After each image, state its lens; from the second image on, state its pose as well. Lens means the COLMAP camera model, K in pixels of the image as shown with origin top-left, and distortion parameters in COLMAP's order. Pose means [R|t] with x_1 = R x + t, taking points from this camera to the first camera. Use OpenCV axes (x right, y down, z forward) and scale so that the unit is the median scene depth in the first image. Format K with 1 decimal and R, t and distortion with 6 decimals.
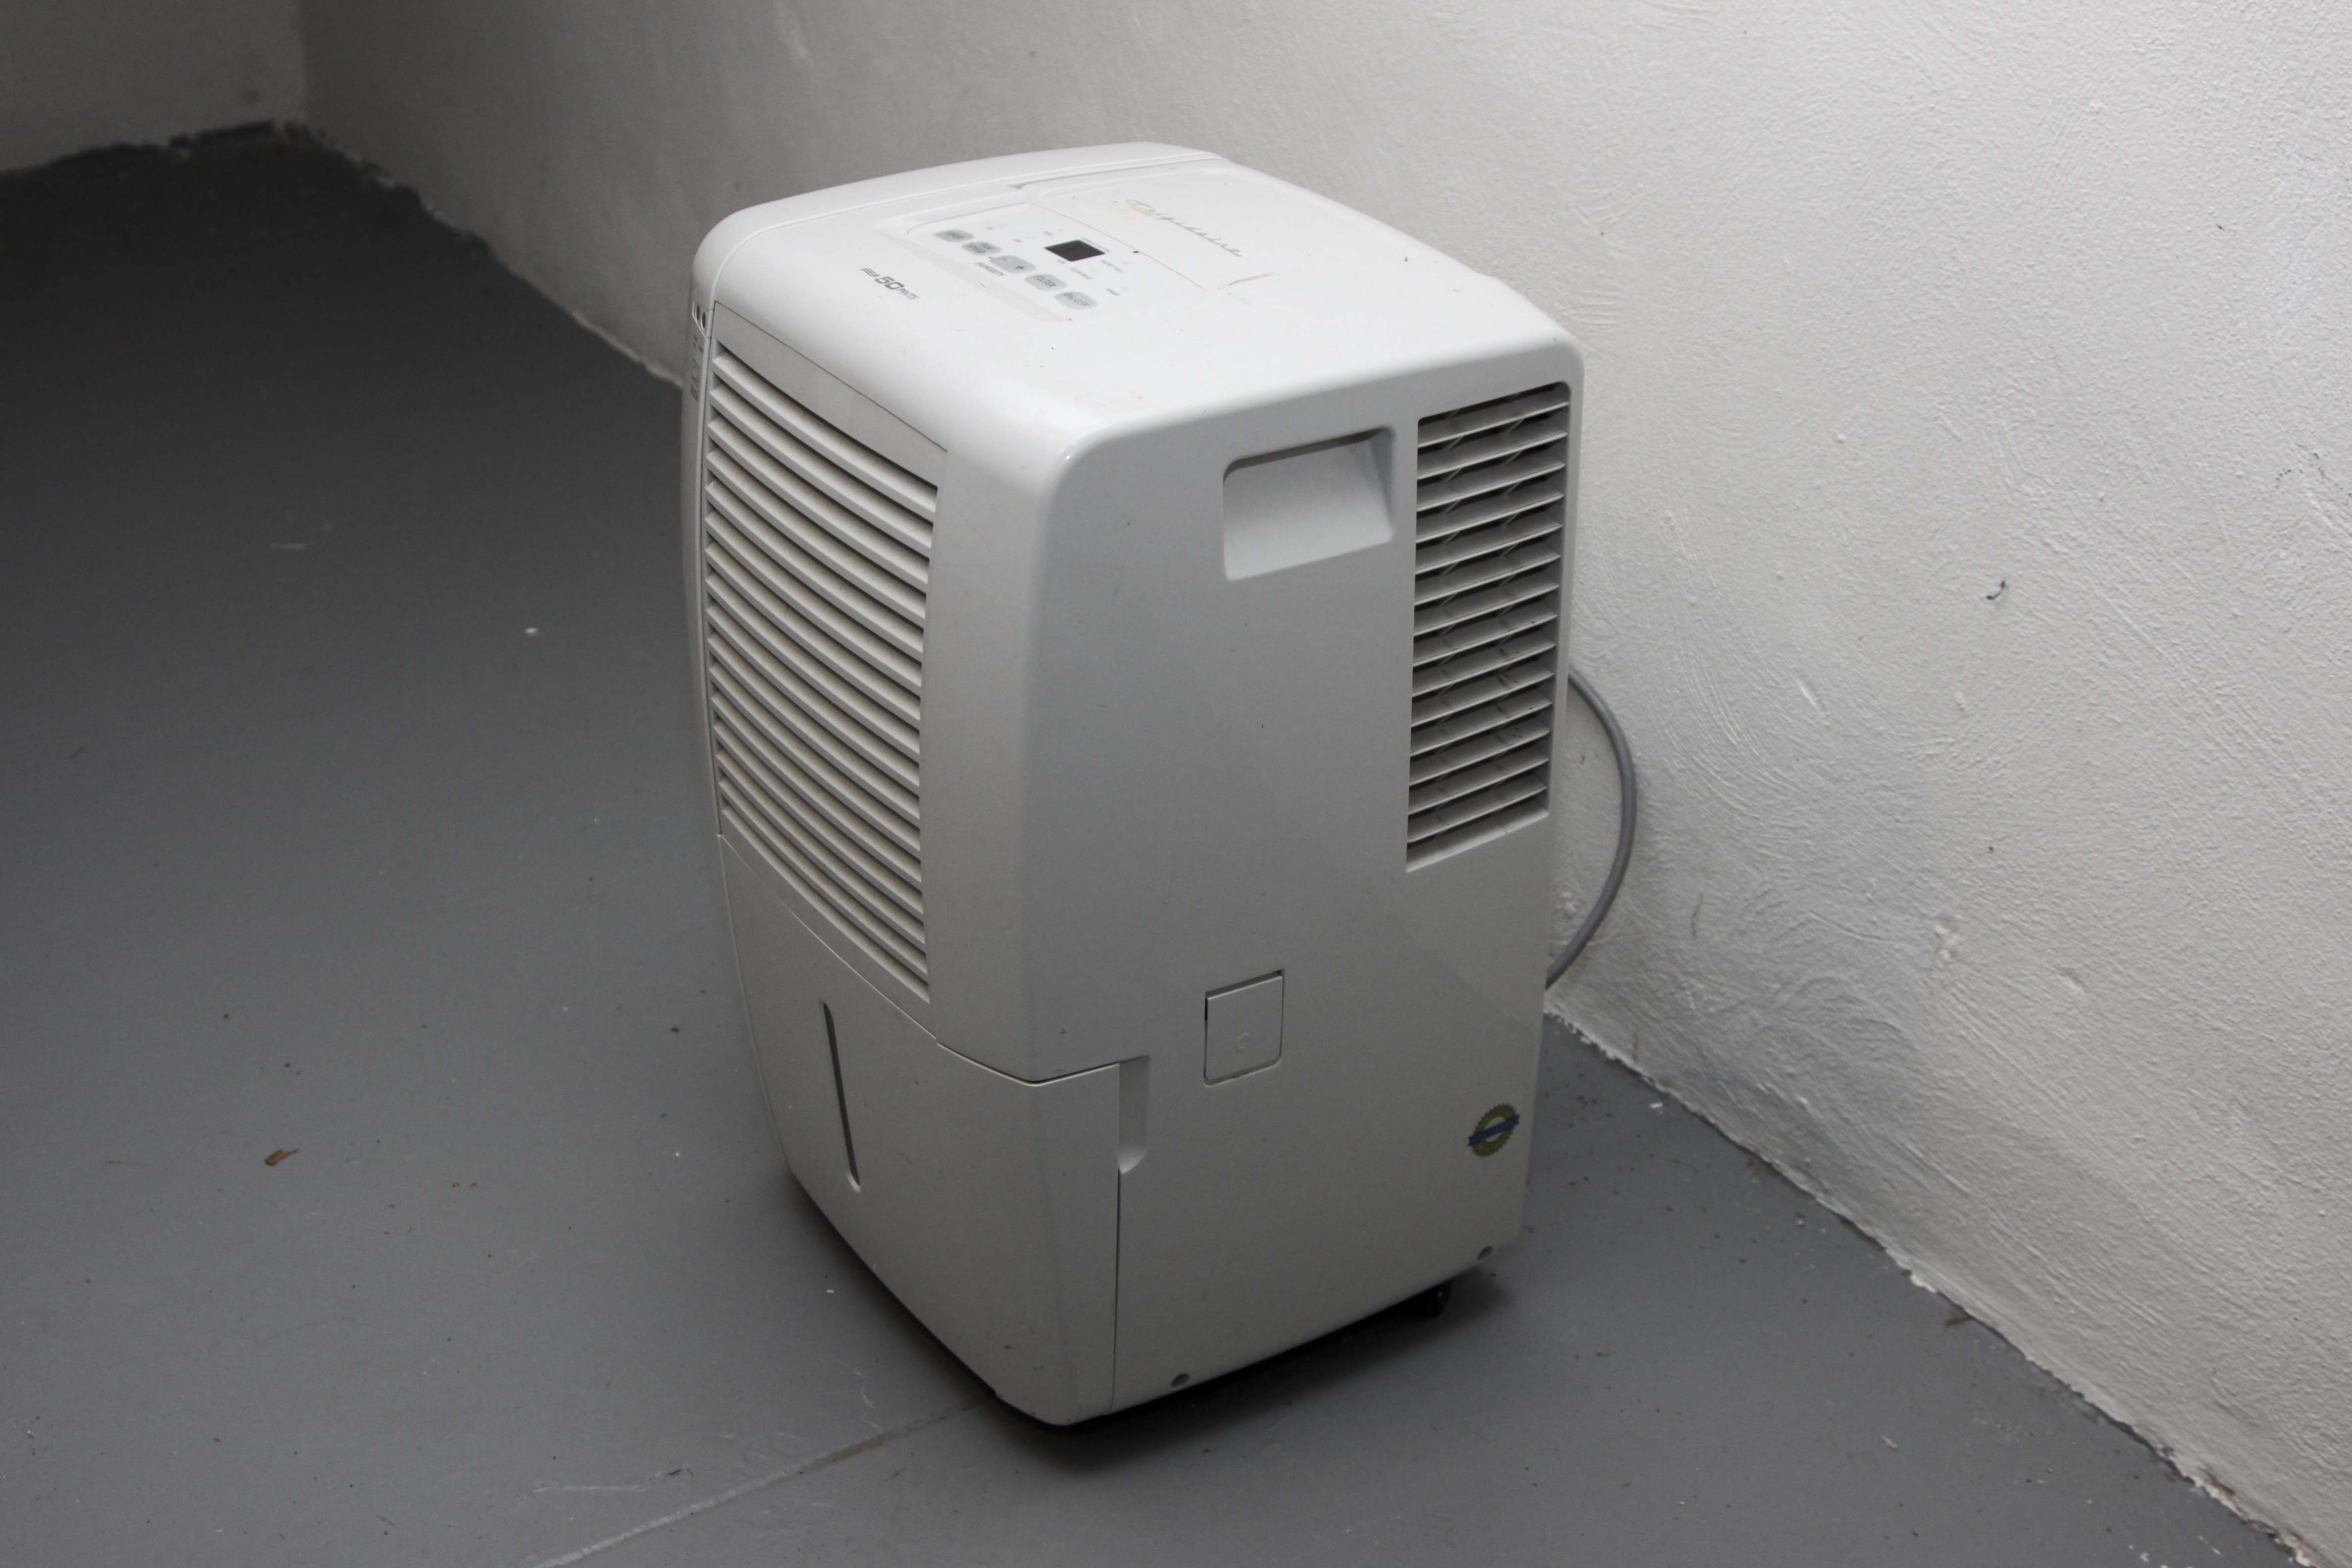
lens RADIAL K [[3121.8, 0, 1178.9], [0, 3121.8, 775.0], [0, 0, 1]] dist [-0.059372, 0.065068]
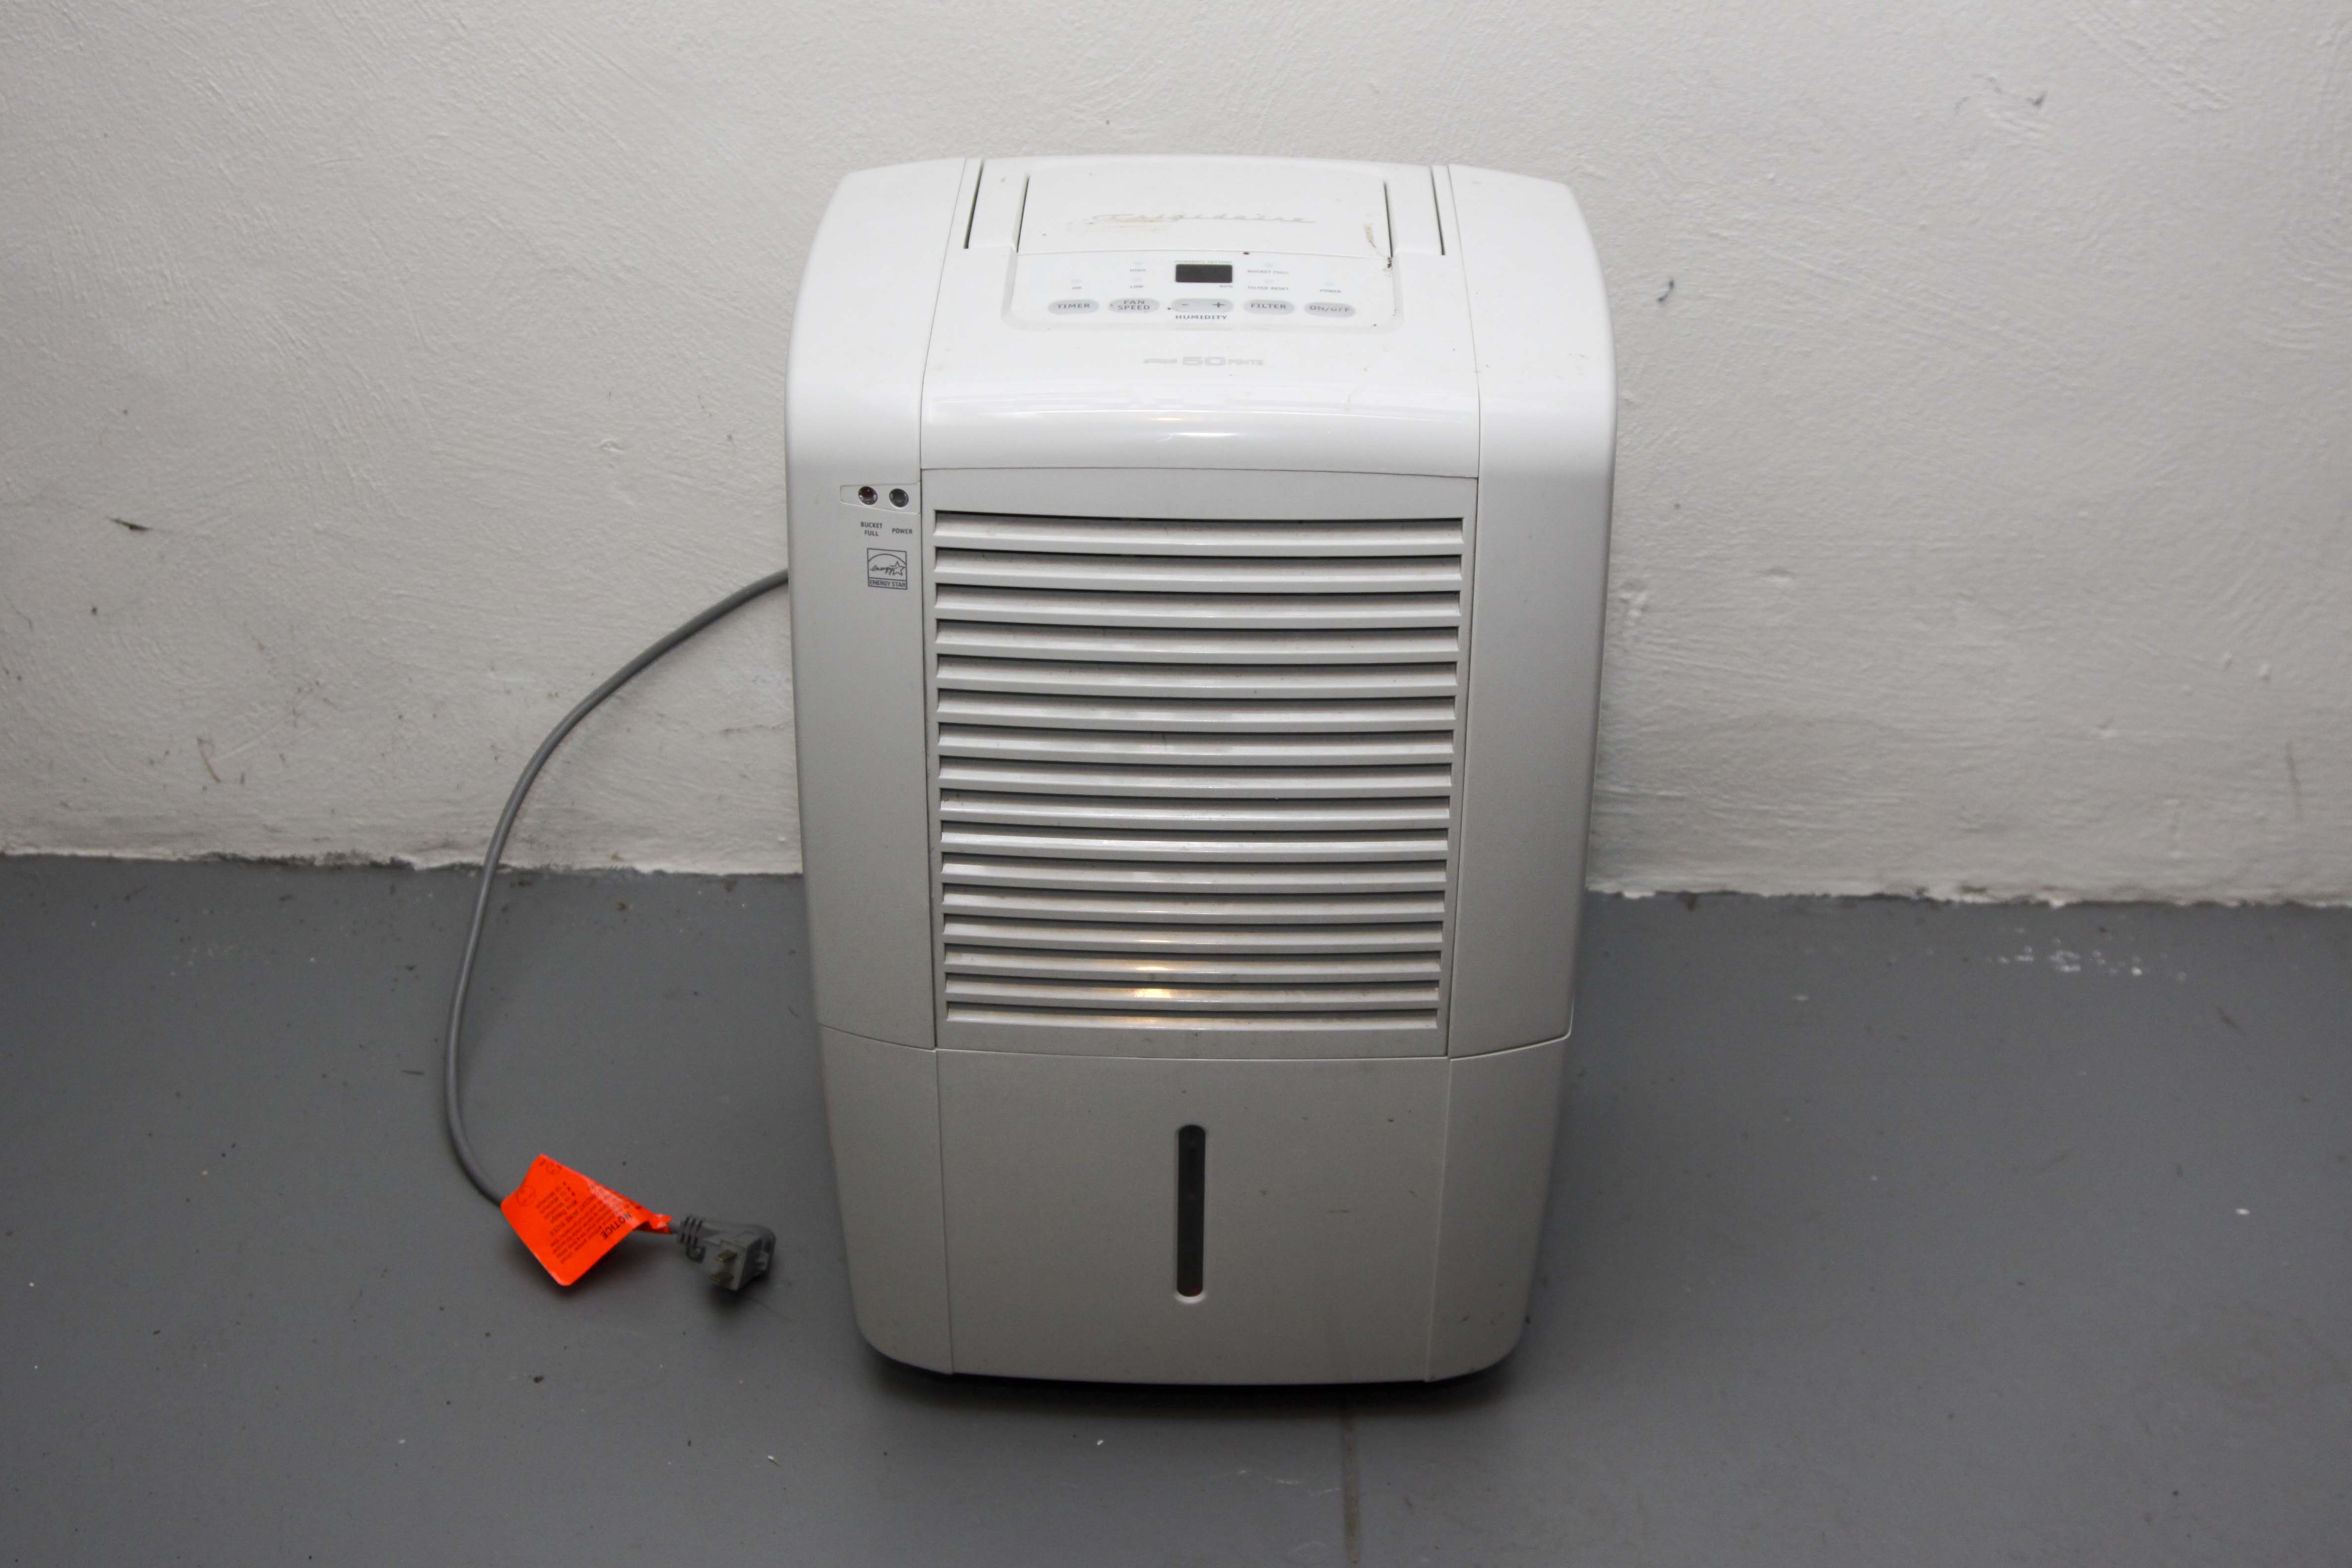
lens RADIAL K [[3403.8, 0, 1174.3], [0, 3403.8, 778.1], [0, 0, 1]] dist [-0.024838, 0.059706]
pose [[0.552584, -0.434783, 0.711066, -0.787972], [0.379547, 0.890827, 0.249744, -0.273587], [-0.742021, 0.131878, 0.657277, 0.318080]]
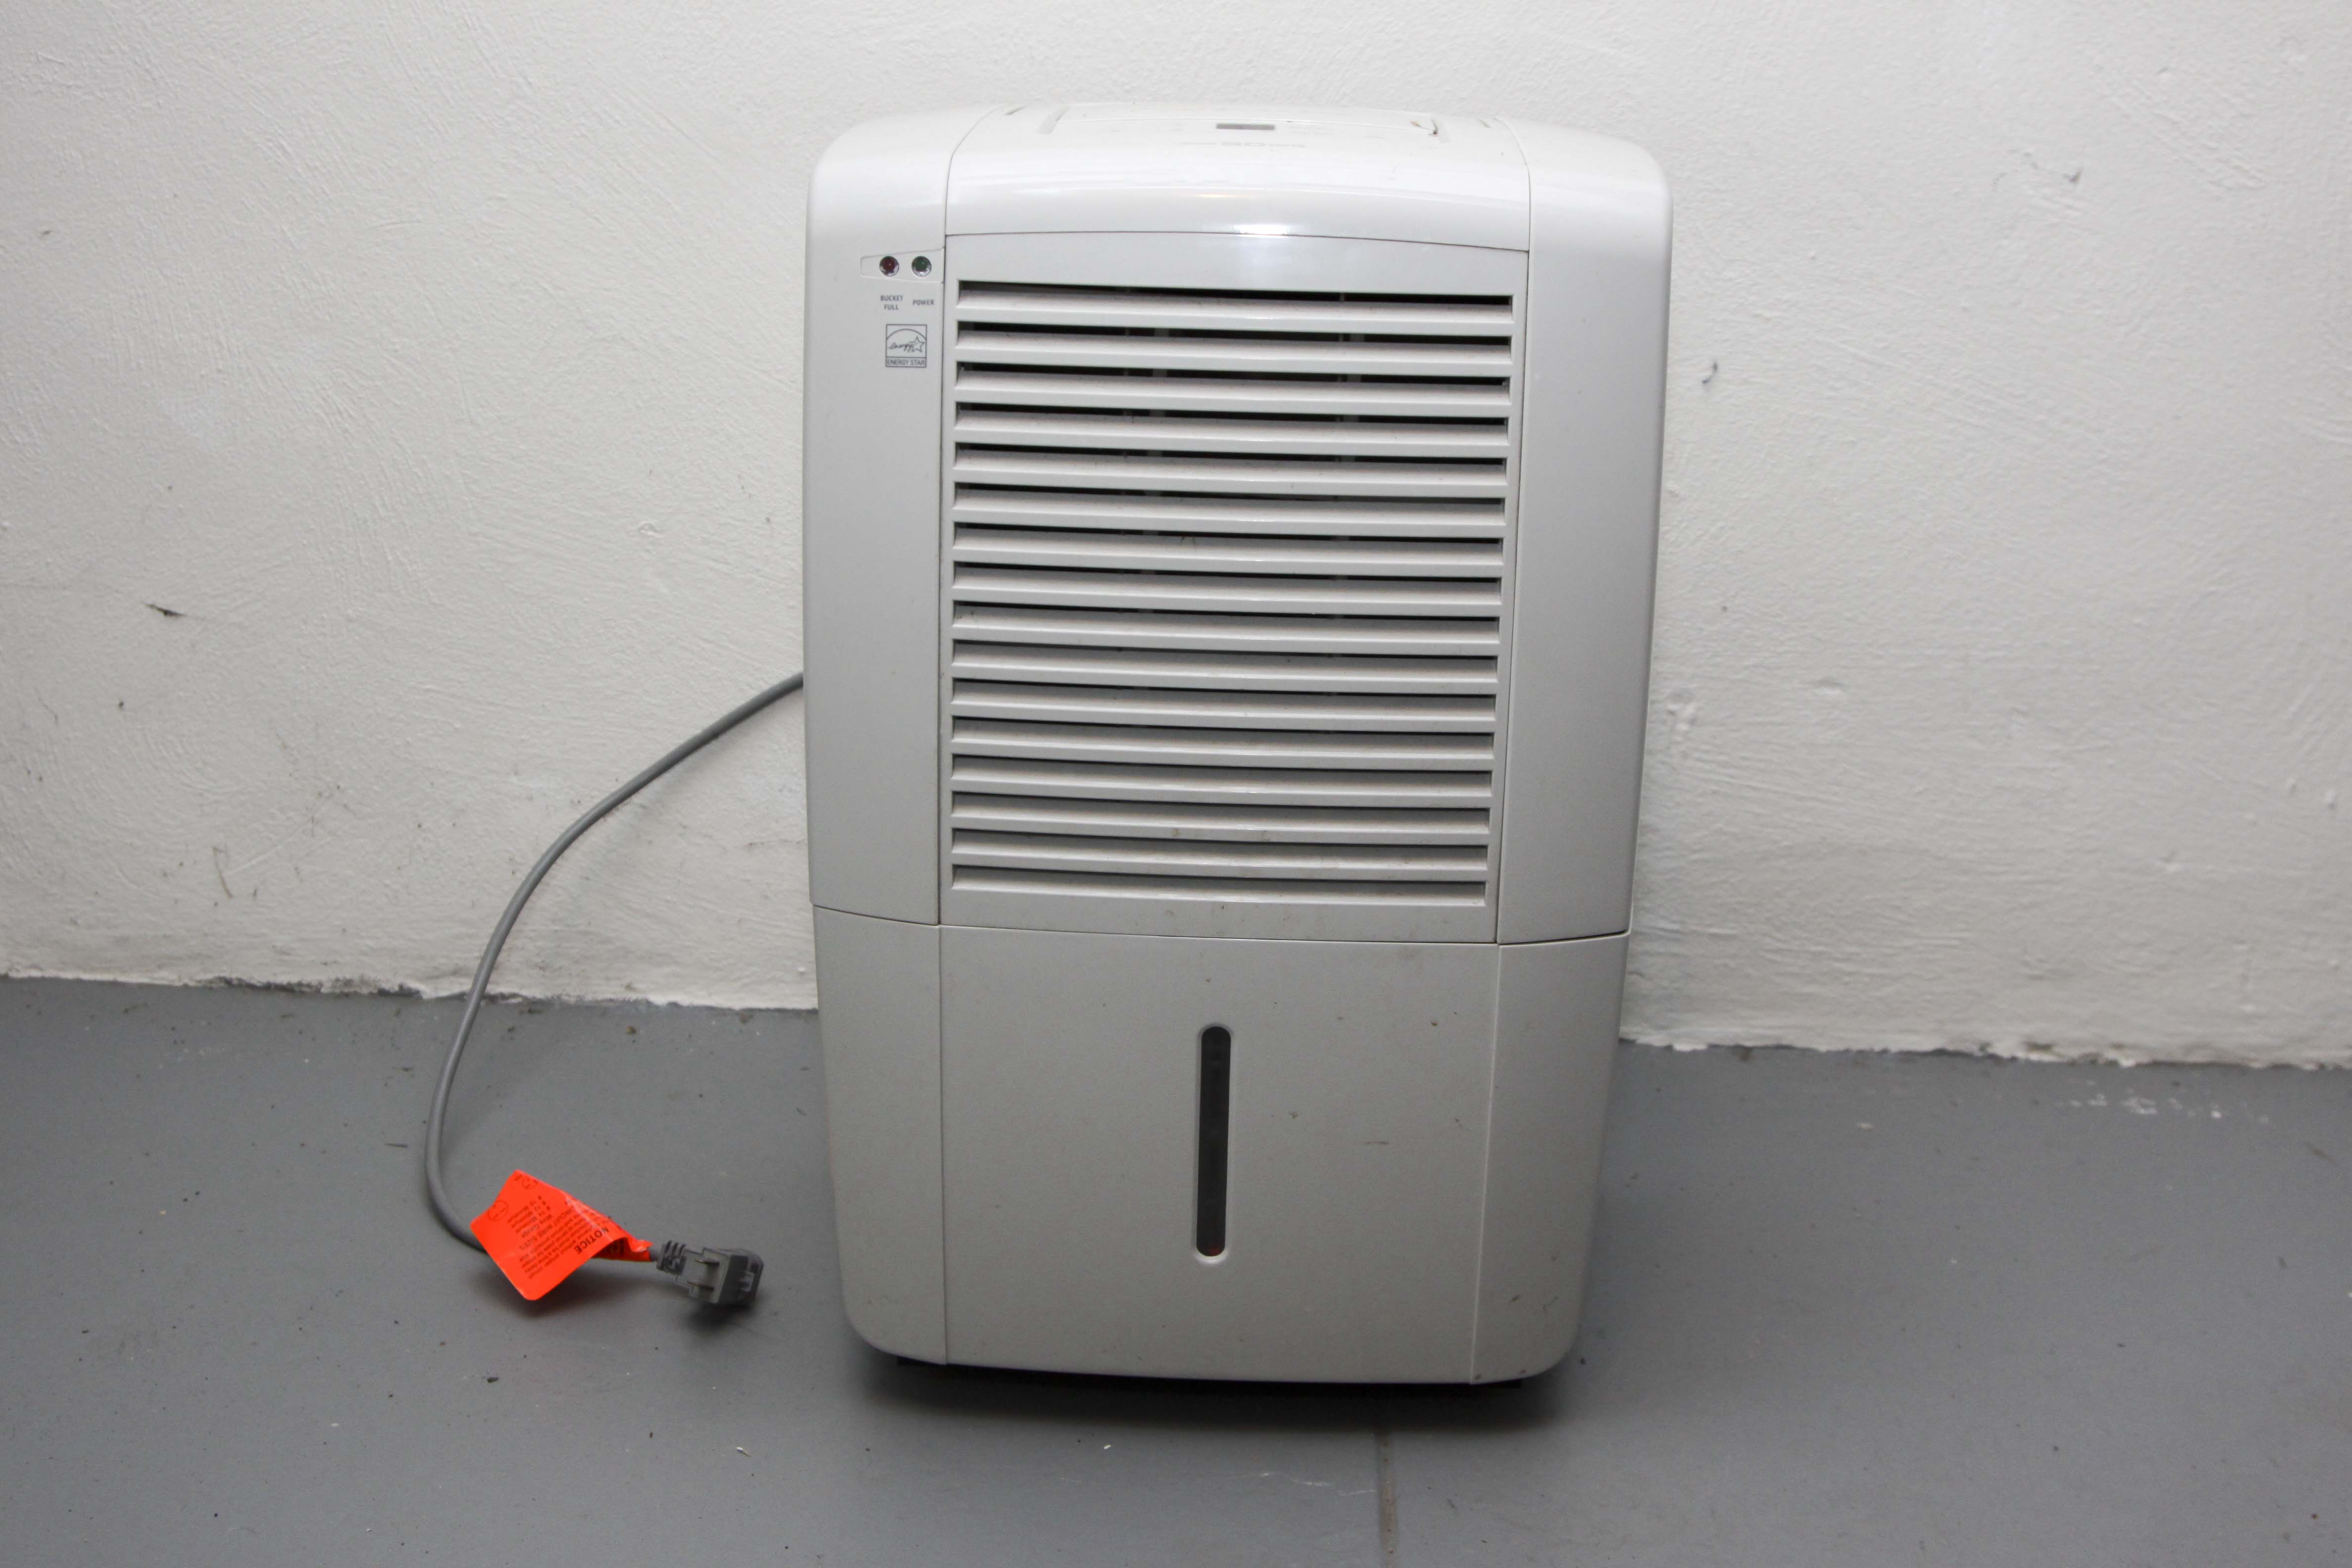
lens RADIAL K [[3121.8, 0, 1178.9], [0, 3121.8, 775.0], [0, 0, 1]] dist [-0.059372, 0.065068]
pose [[0.571122, -0.229006, 0.788274, -0.768245], [0.361528, 0.932319, 0.008918, -0.001819], [-0.736965, 0.279890, 0.615260, 0.460139]]
